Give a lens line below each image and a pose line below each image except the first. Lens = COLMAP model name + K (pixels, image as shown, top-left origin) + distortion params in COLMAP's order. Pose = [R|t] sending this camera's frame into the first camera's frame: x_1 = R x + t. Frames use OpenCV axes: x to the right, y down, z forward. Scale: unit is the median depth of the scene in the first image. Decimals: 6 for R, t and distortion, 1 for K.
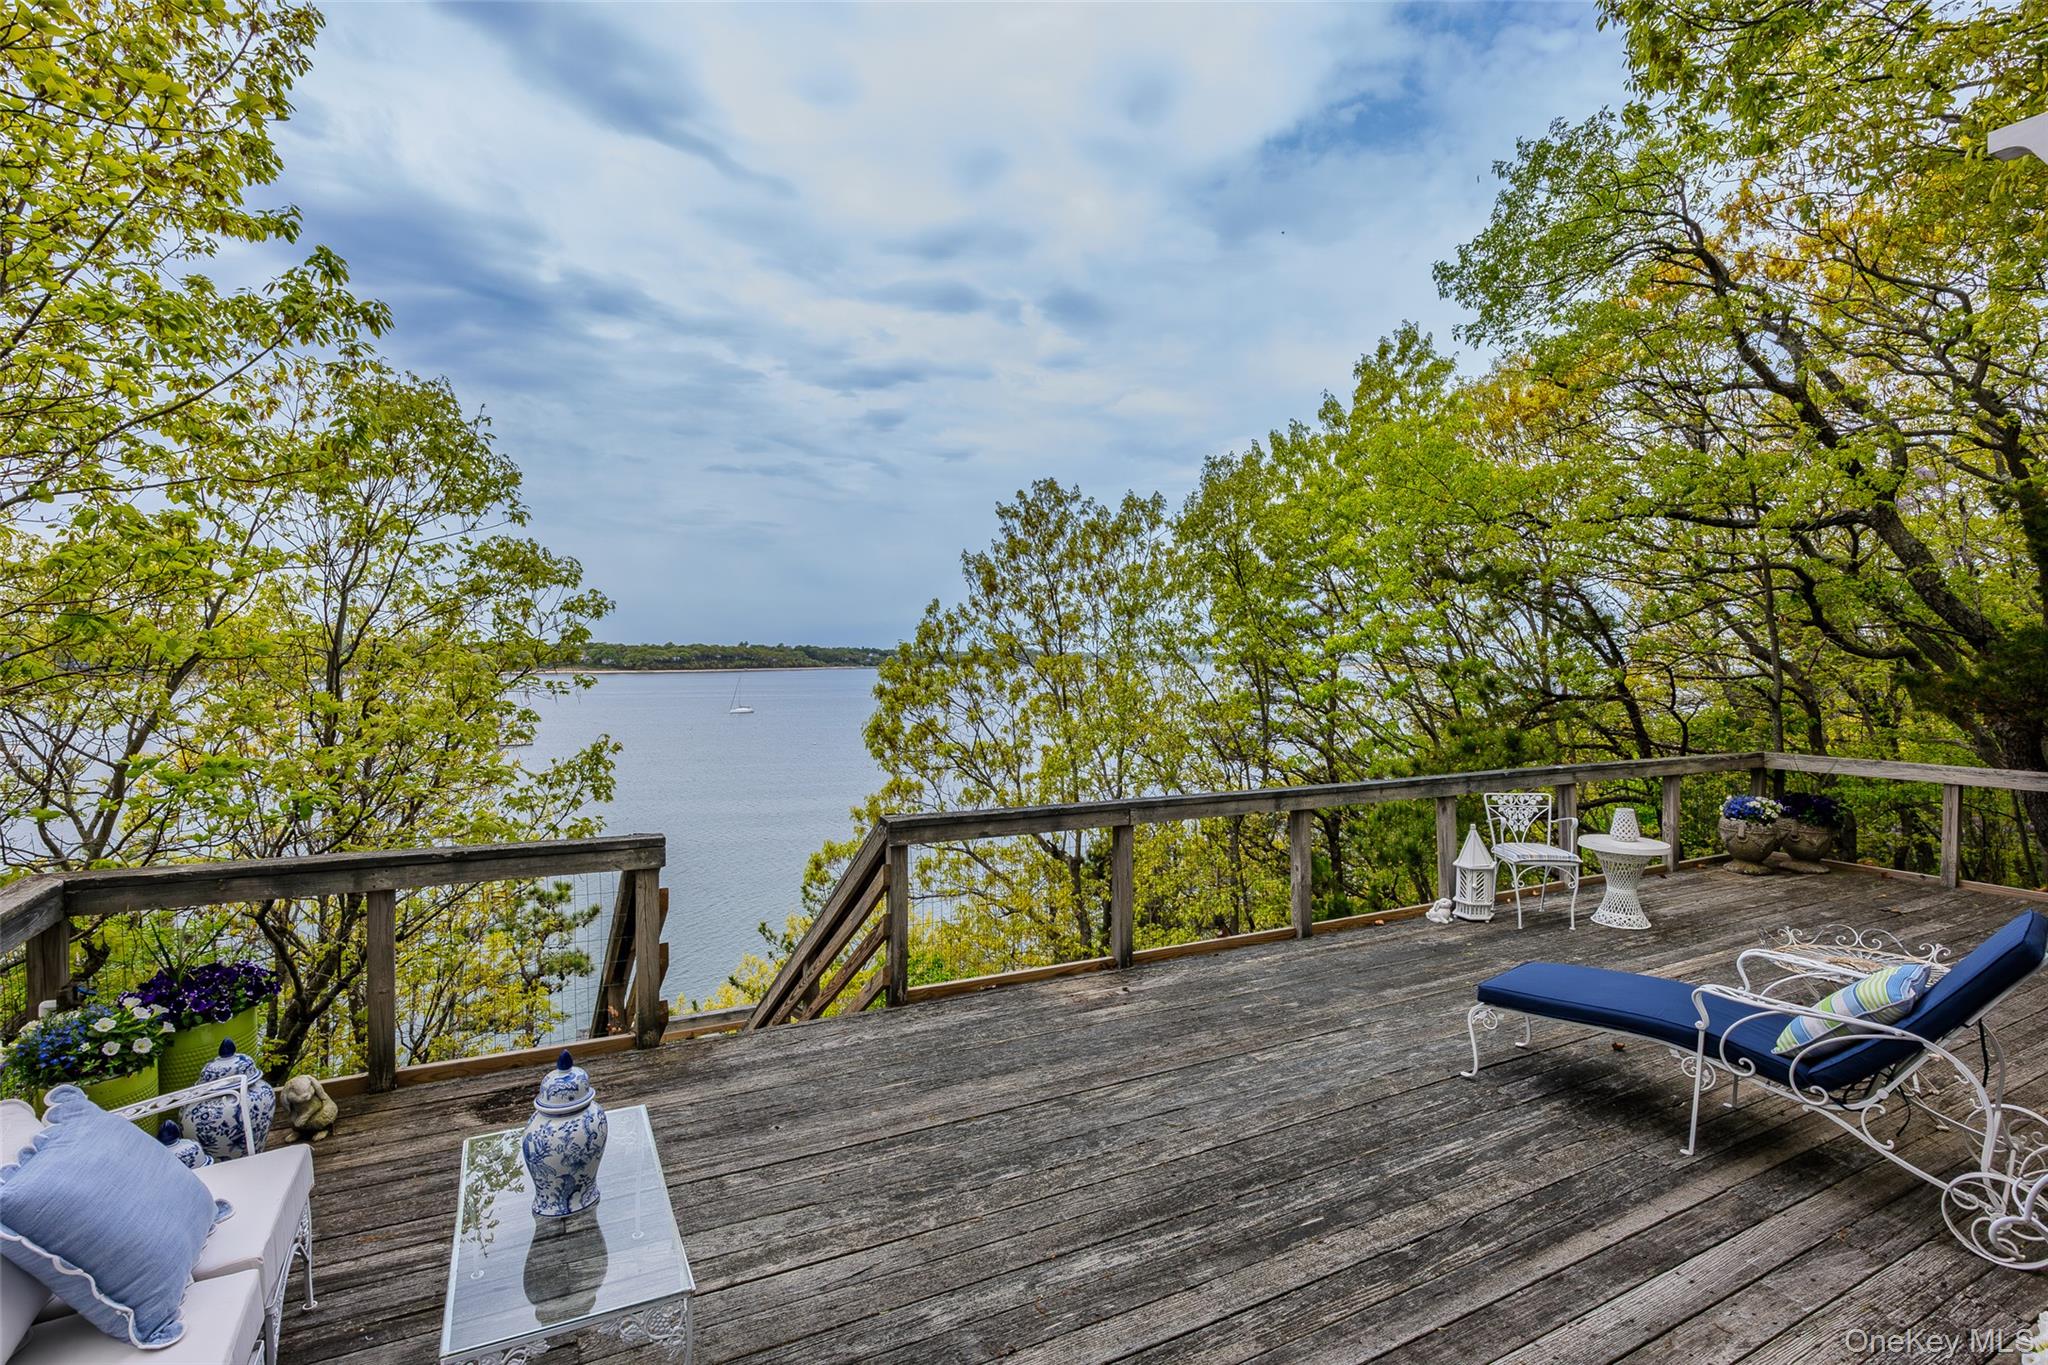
lens RADIAL K [[966.3, 0, 1021.8], [0, 966.3, 675.0], [0, 0, 1]] dist [-0.000872, -0.000313]
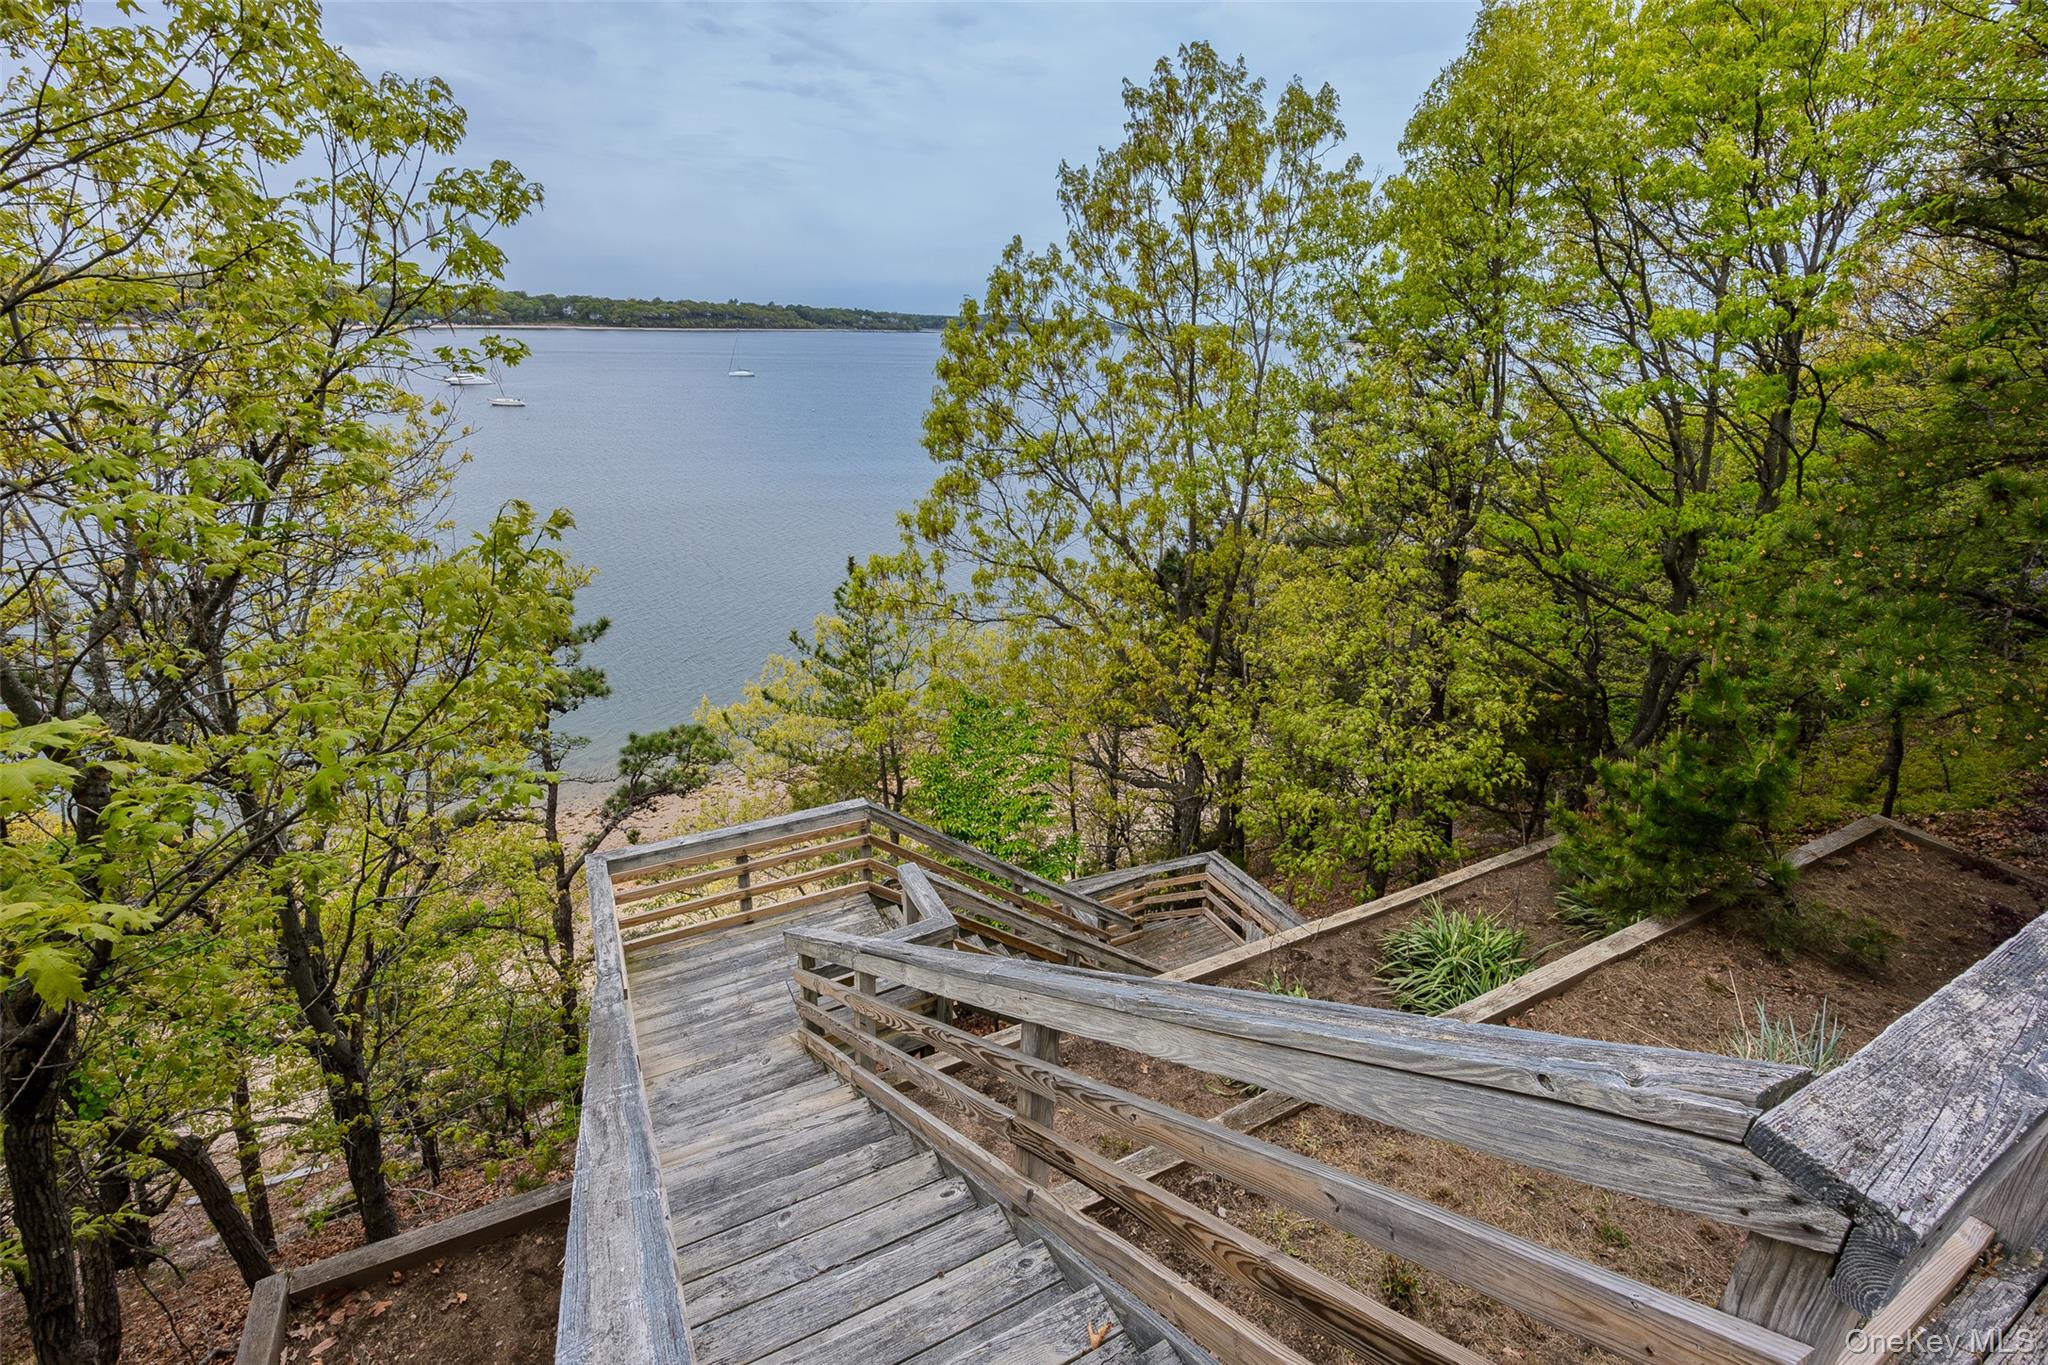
lens RADIAL K [[913.1, 0, 1028.0], [0, 913.1, 683.2], [0, 0, 1]] dist [-0.015149, 0.000349]
pose [[0.999458, 0.024885, 0.021532, -0.088741], [-0.030832, 0.936825, 0.348438, -0.002519], [-0.011501, -0.348913, 0.937084, 0.242802]]
